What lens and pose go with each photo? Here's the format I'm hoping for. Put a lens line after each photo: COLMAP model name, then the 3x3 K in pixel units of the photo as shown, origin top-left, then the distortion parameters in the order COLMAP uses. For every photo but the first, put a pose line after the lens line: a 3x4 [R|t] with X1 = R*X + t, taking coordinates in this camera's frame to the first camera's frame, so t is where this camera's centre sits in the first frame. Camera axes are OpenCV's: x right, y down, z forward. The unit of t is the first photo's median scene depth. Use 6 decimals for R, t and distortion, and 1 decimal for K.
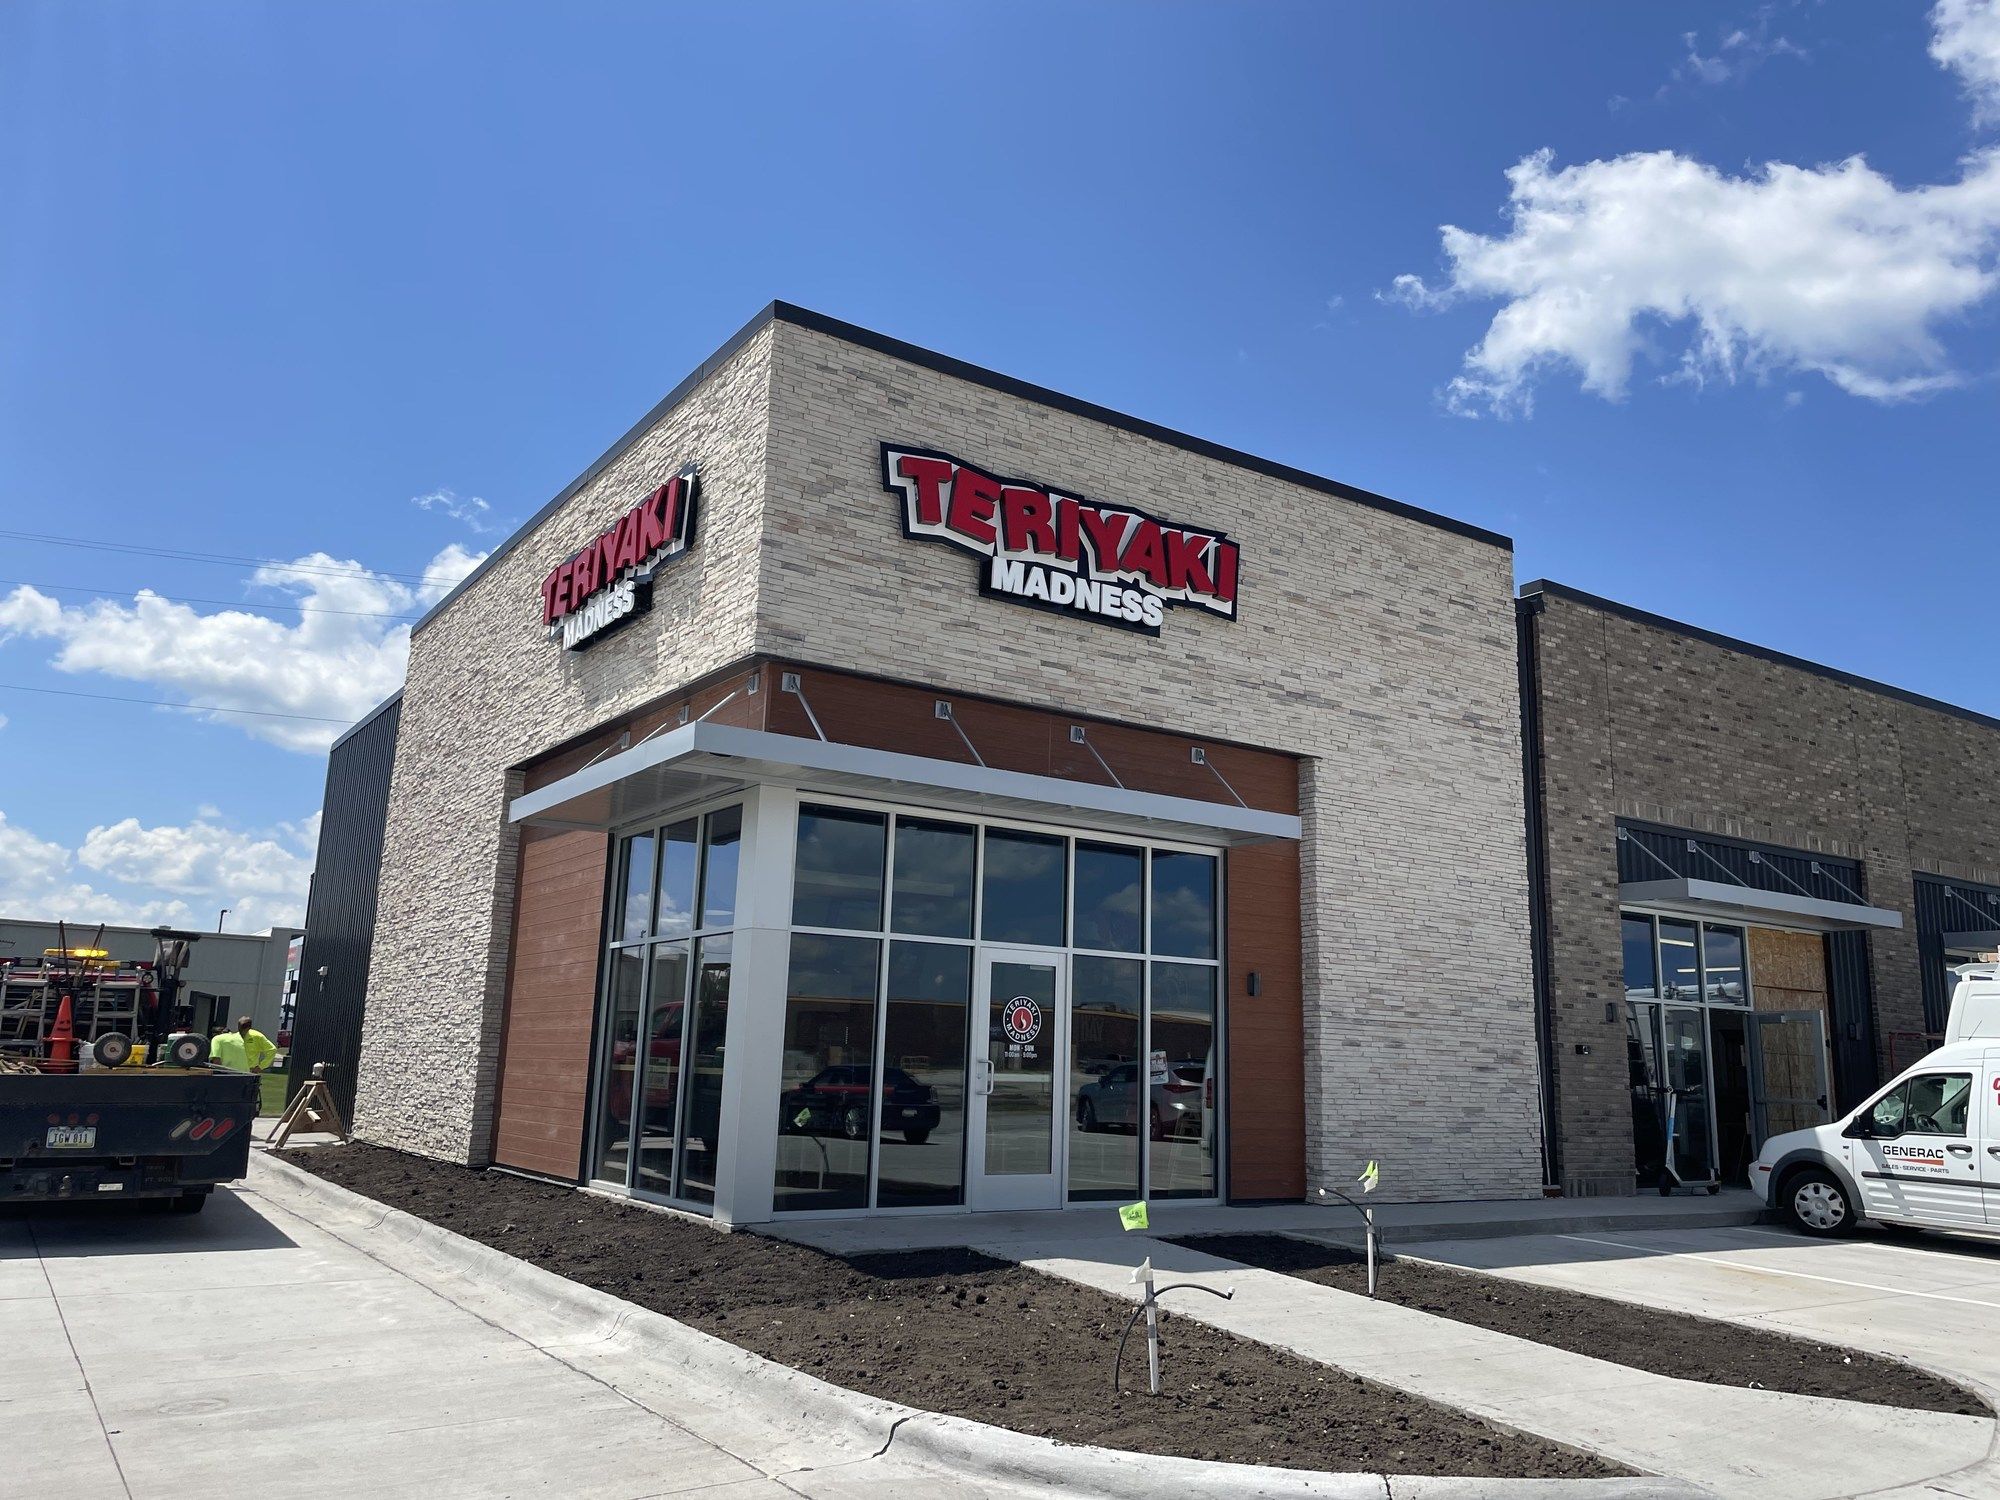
lens RADIAL K [[1529.4, 0, 973.7], [0, 1529.4, 697.4], [0, 0, 1]] dist [0.046057, -0.081997]
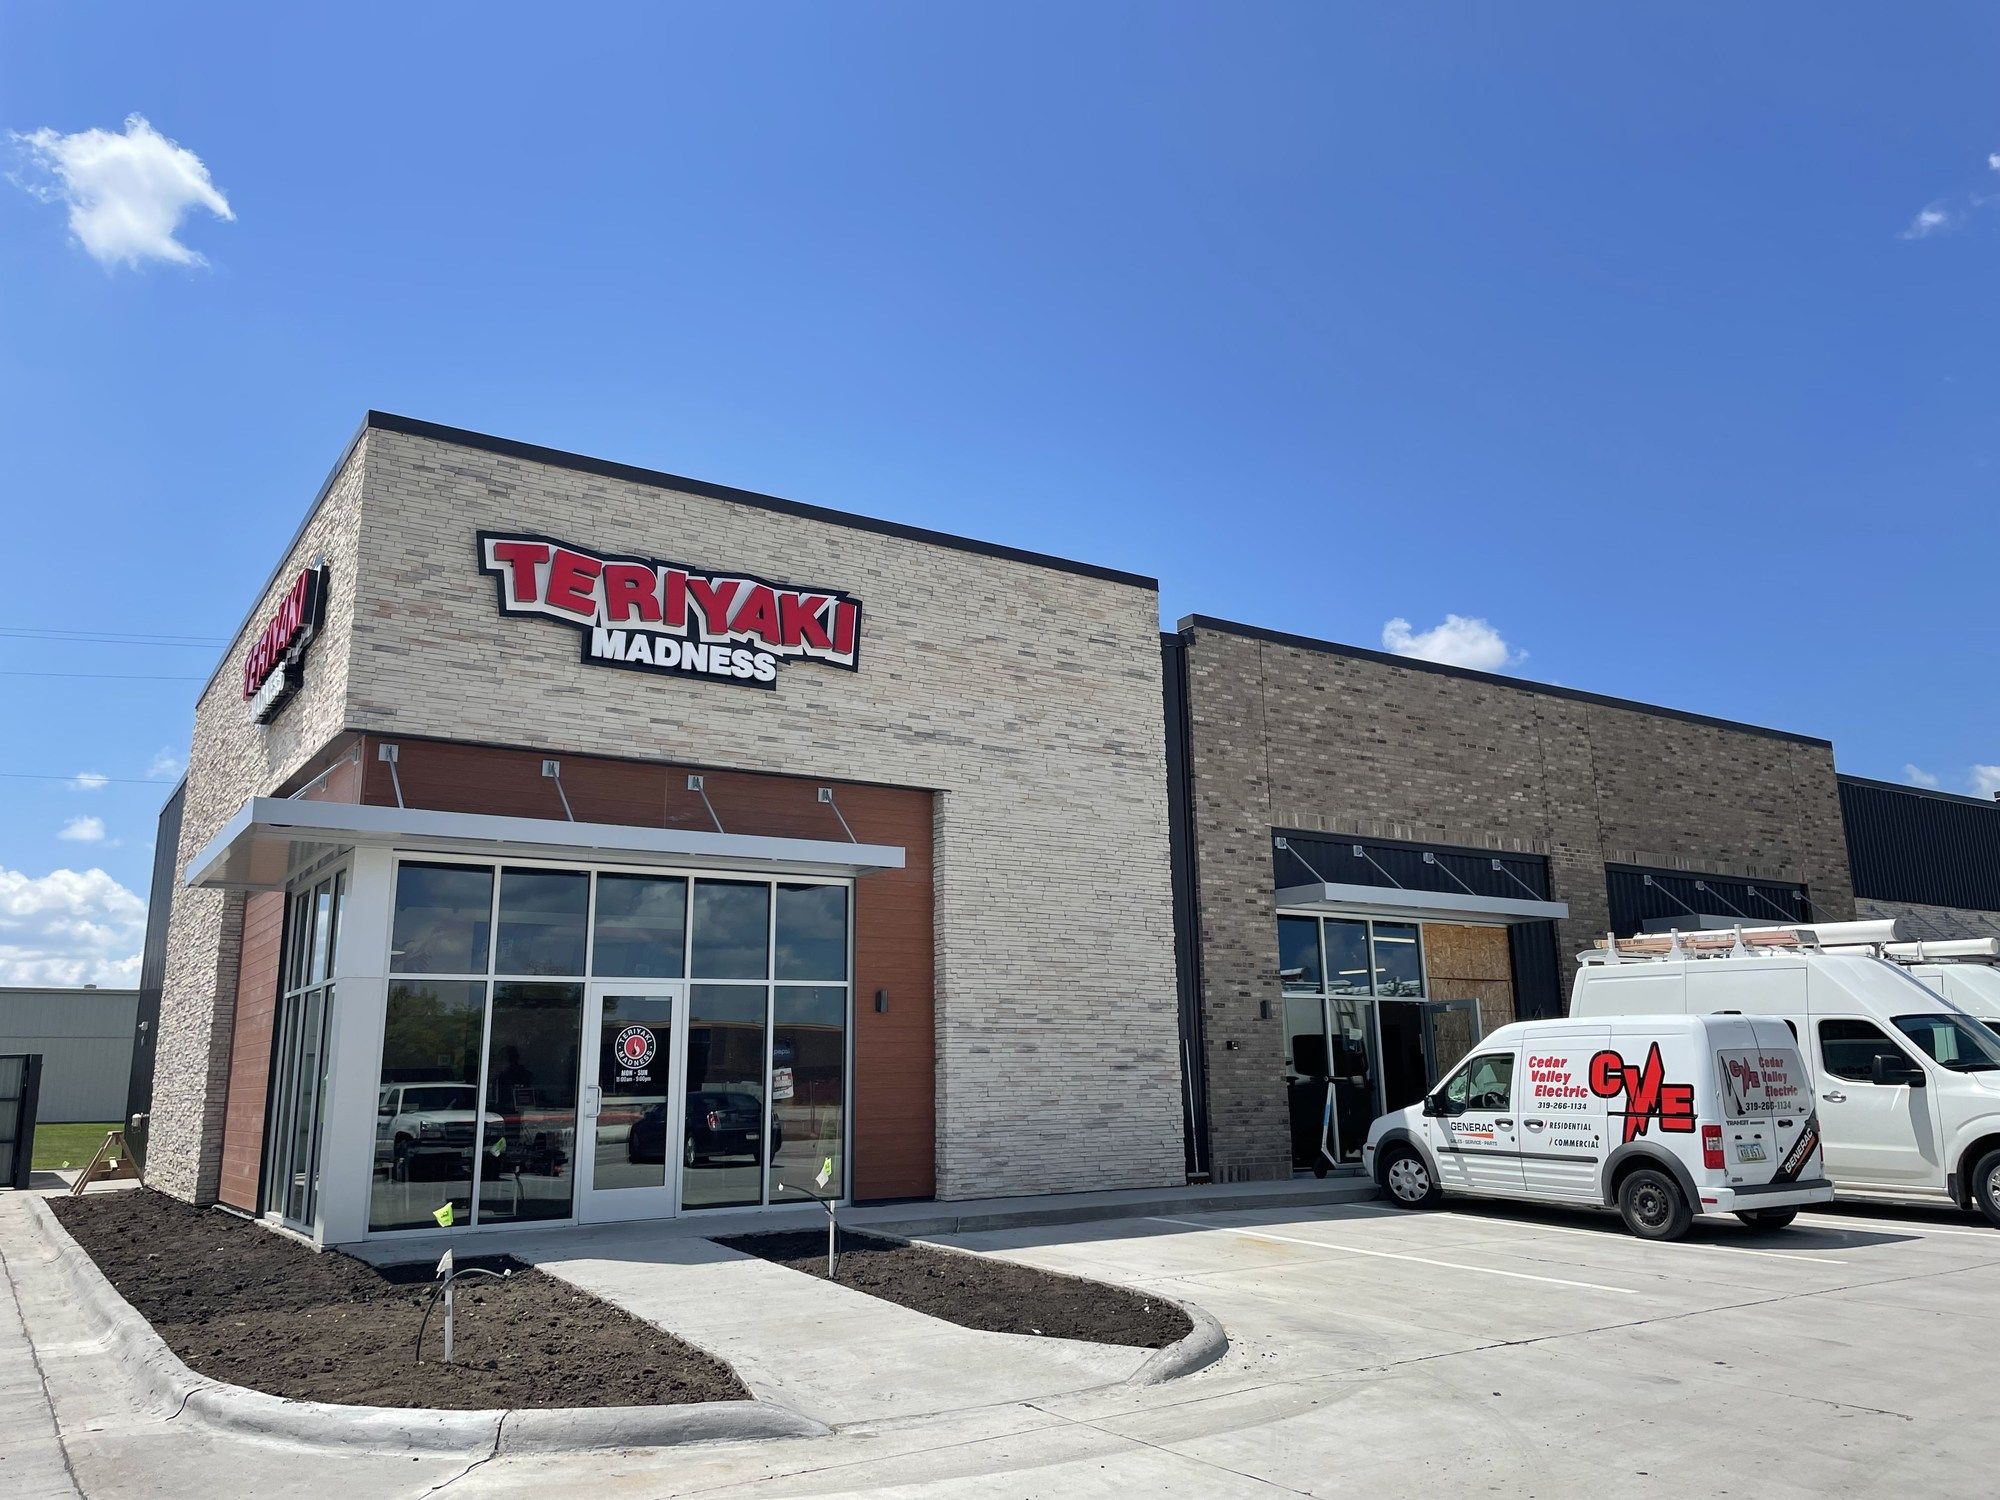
lens RADIAL K [[1529.4, 0, 1026.6], [0, 1529.4, 668.4], [0, 0, 1]] dist [0.046057, -0.081997]
pose [[0.998891, -0.044982, 0.013897, 0.274290], [0.045361, 0.998571, -0.028244, -0.014908], [-0.012607, 0.028843, 0.999504, -0.101870]]
